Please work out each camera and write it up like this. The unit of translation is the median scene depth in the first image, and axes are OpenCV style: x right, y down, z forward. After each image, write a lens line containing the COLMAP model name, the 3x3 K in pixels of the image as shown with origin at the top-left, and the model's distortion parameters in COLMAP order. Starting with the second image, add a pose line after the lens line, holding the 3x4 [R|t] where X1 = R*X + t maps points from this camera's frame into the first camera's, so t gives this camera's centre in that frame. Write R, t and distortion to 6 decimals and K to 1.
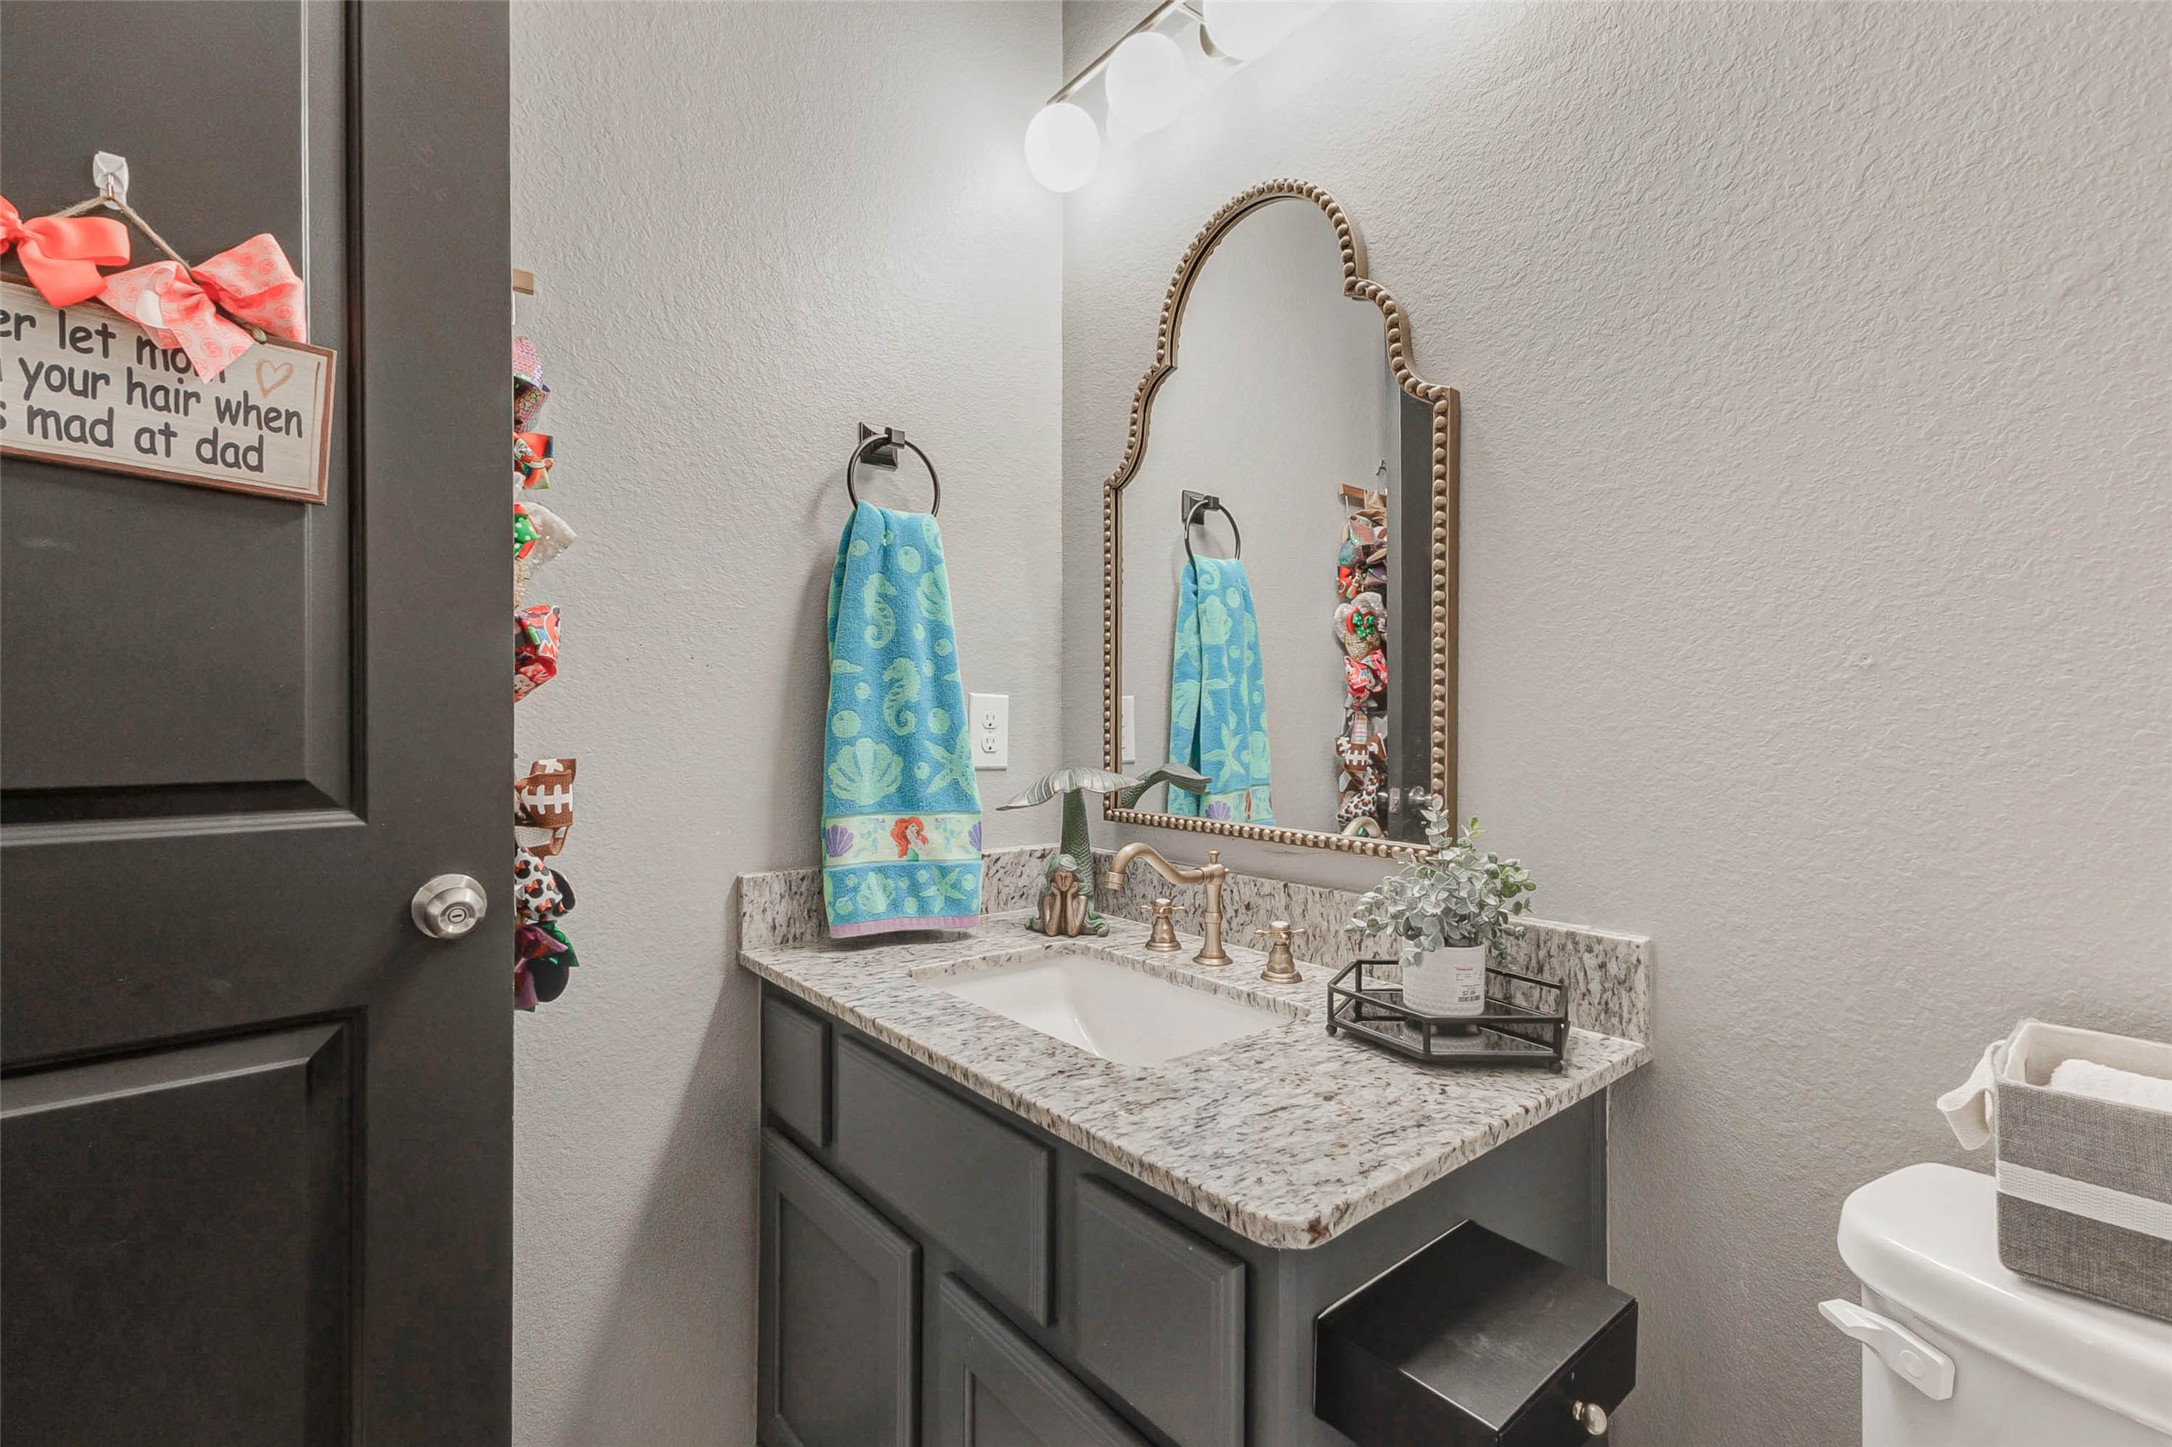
lens RADIAL K [[950.4, 0, 1080.6], [0, 950.4, 725.5], [0, 0, 1]] dist [0.004007, -0.000066]
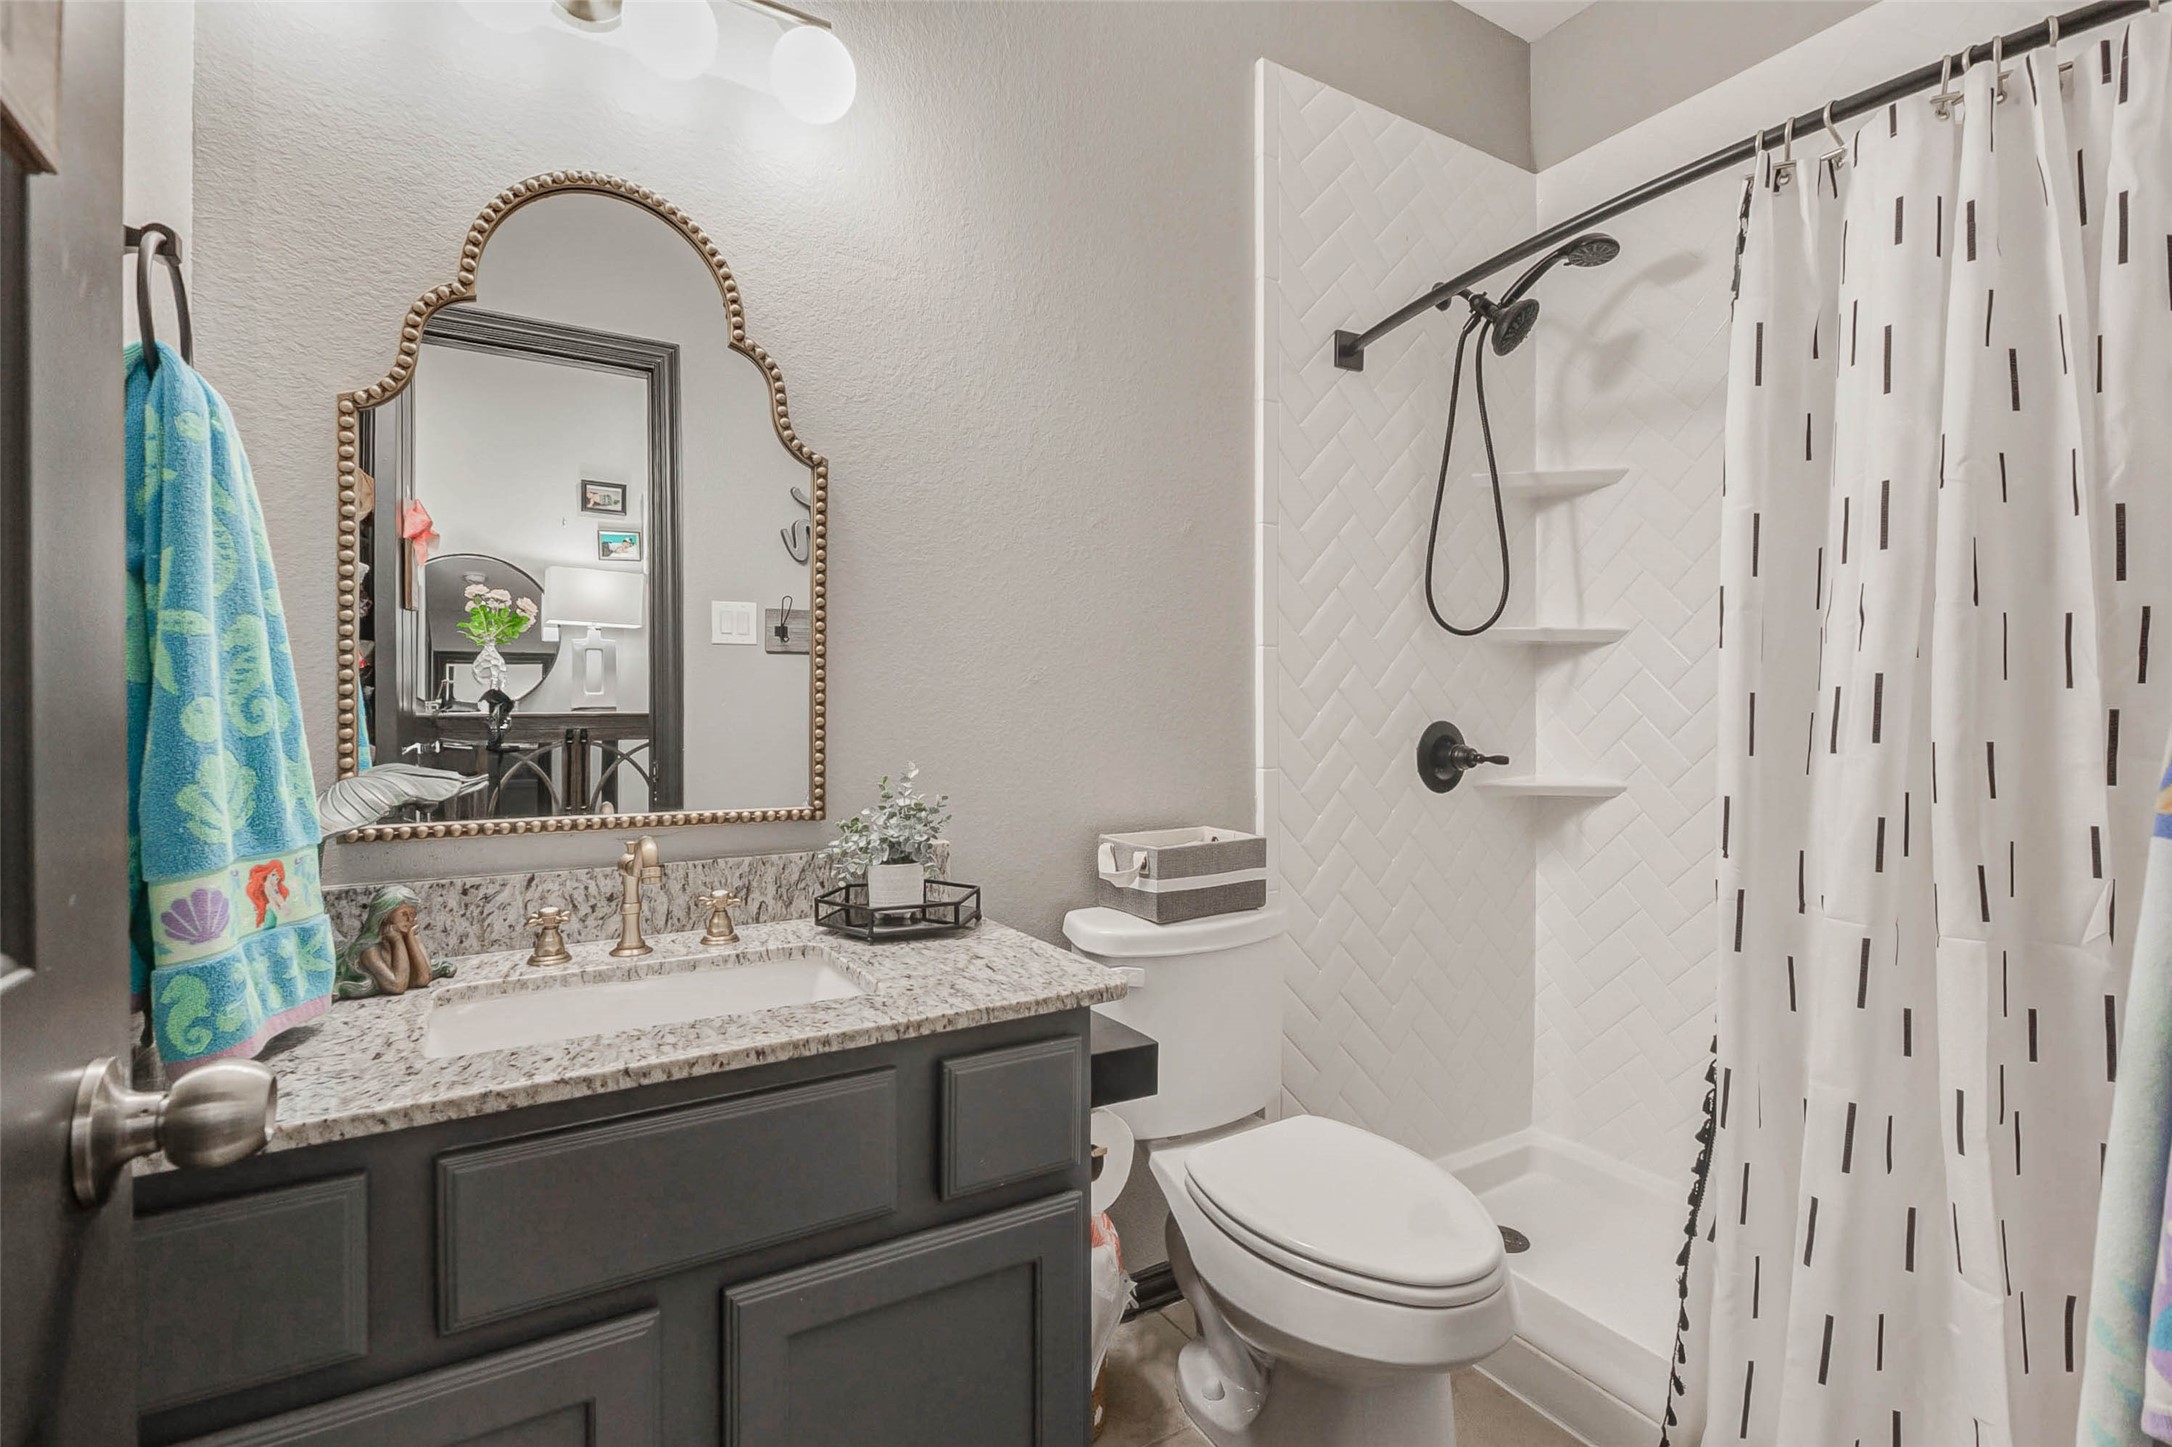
lens RADIAL K [[990.8, 0, 1075.8], [0, 990.8, 716.6], [0, 0, 1]] dist [-0.000582, 0.000108]
pose [[0.174761, -0.011642, 0.984542, -1.068789], [0.009279, 0.999905, 0.010176, -0.006444], [-0.984567, 0.007357, 0.174852, 0.481997]]
